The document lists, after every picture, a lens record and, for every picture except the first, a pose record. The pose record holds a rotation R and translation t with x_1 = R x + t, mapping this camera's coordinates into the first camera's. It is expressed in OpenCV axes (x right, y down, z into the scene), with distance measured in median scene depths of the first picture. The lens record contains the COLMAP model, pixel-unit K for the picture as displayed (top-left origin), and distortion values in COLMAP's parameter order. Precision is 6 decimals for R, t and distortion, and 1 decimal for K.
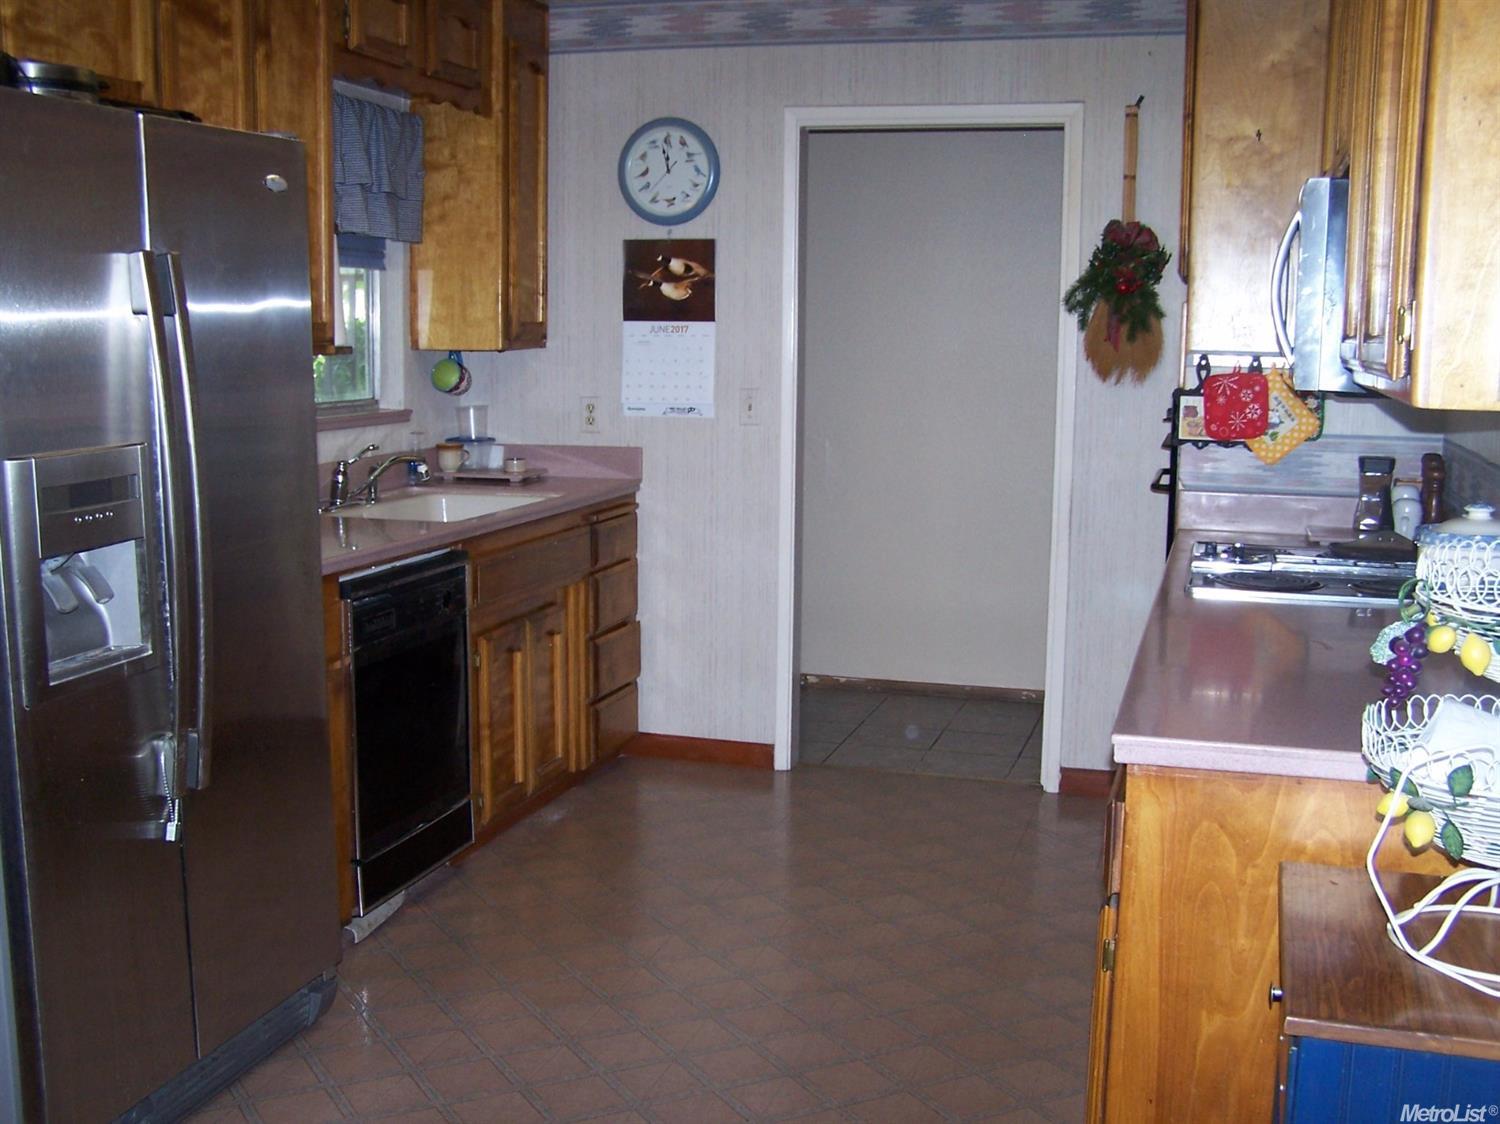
lens RADIAL K [[1688.5, 0, 750.5], [0, 1688.5, 562.7], [0, 0, 1]] dist [0.002893, 0.000000]
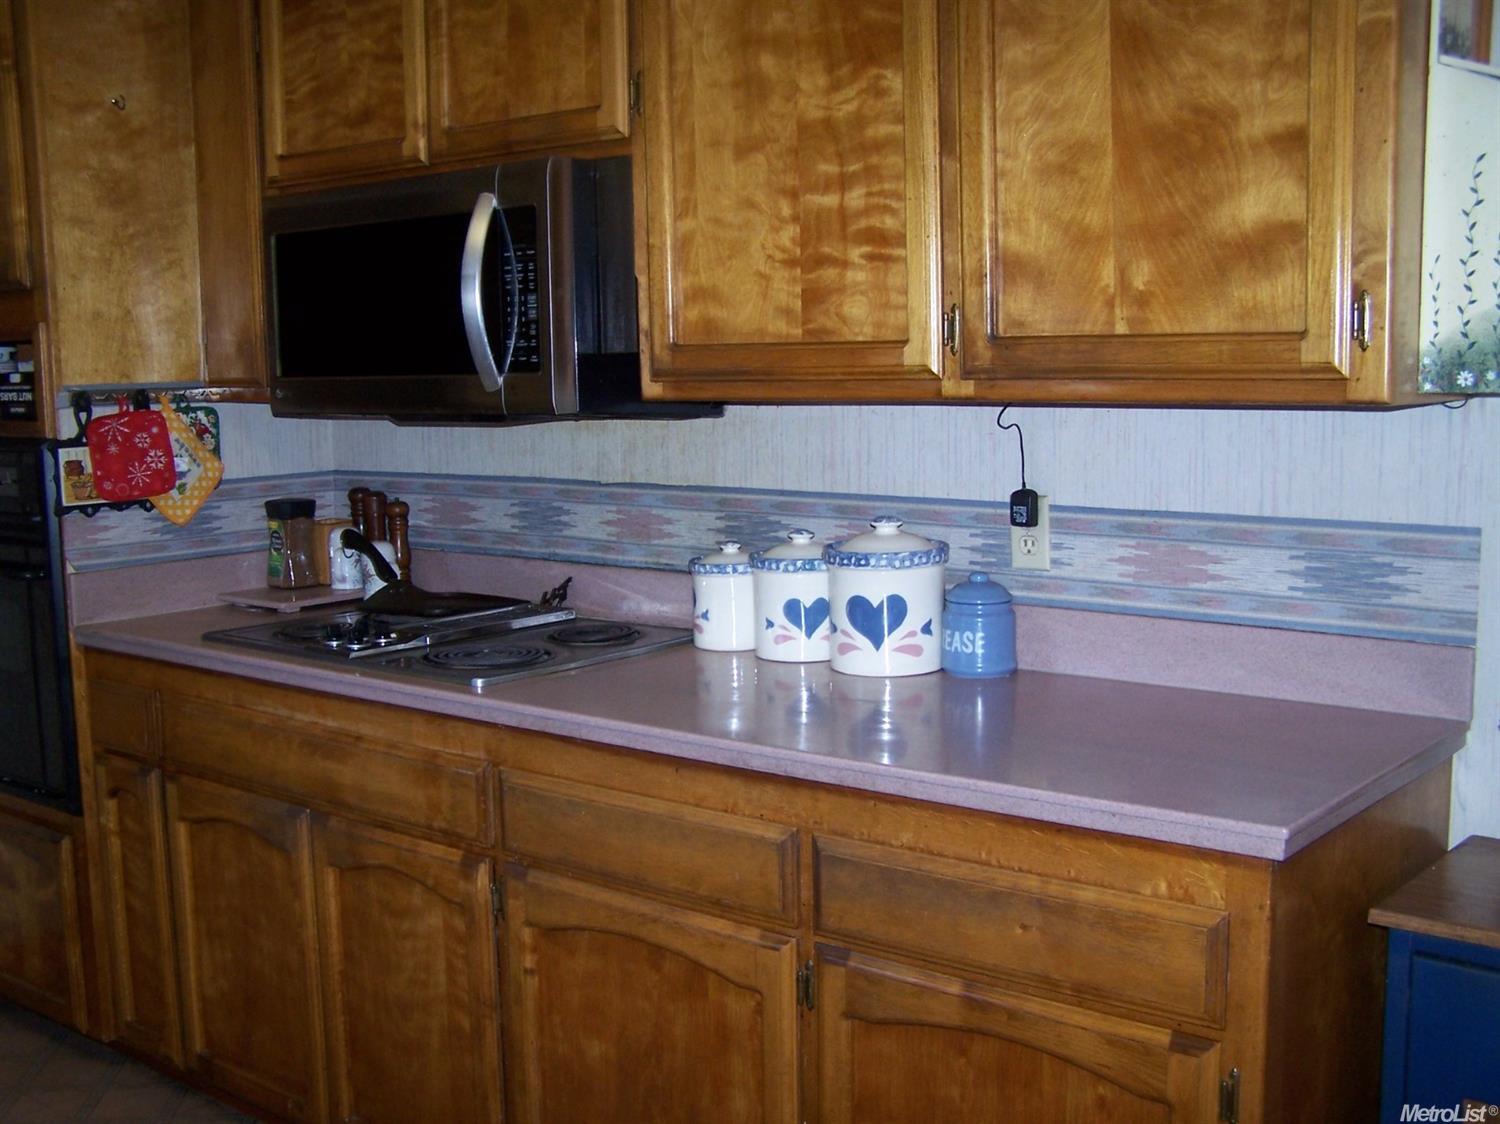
lens RADIAL K [[1688.5, 0, 750.0], [0, 1688.5, 562.9], [0, 0, 1]] dist [0.002893, 0.000000]
pose [[0.385911, -0.137758, 0.912193, -0.311042], [0.165207, 0.983124, 0.078578, -0.058706], [-0.907623, 0.120377, 0.402157, 0.444400]]
